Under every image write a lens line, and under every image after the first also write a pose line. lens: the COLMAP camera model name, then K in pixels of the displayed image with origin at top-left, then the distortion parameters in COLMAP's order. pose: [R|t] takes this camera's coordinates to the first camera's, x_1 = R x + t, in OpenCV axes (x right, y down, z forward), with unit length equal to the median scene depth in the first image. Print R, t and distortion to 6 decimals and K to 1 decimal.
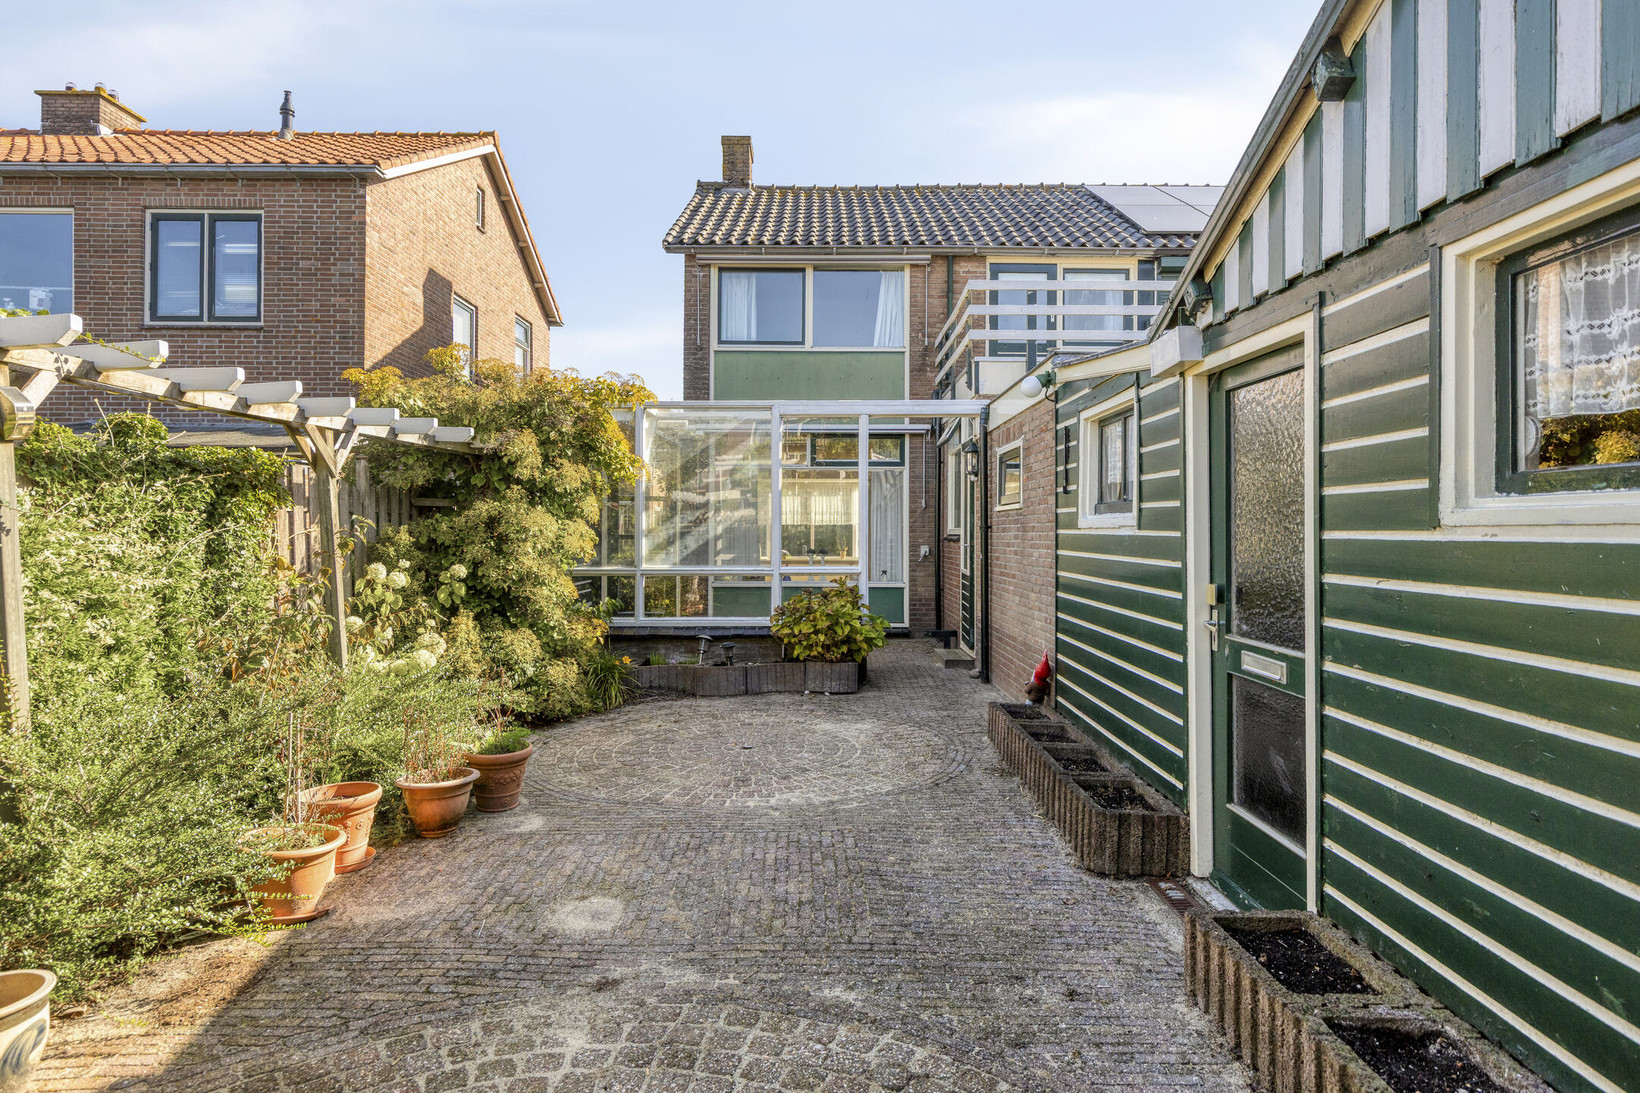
lens RADIAL K [[926.0, 0, 822.1], [0, 926.0, 537.4], [0, 0, 1]] dist [-0.001976, 0.001444]
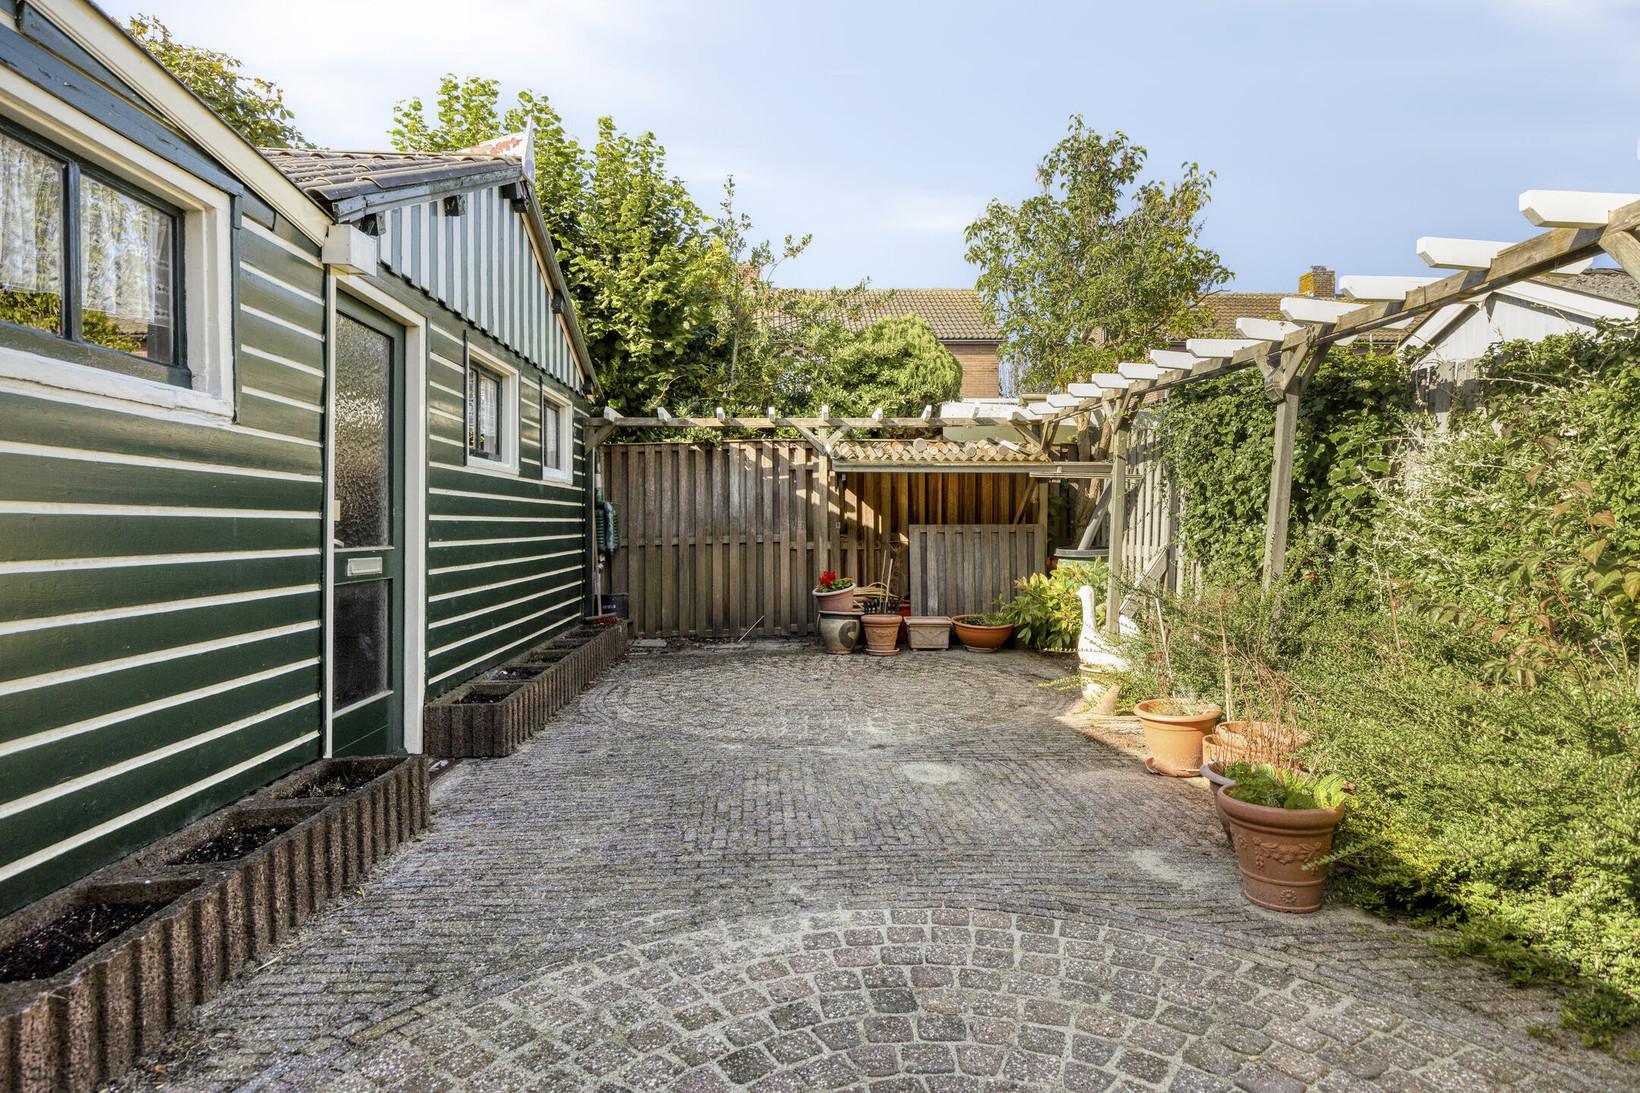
lens RADIAL K [[926.0, 0, 820.3], [0, 926.0, 545.3], [0, 0, 1]] dist [-0.001976, 0.001444]
pose [[-0.999127, -0.000806, -0.041759, -0.045382], [-0.001989, 0.999598, 0.028288, 0.061931], [0.041719, 0.028347, -0.998727, 1.745473]]
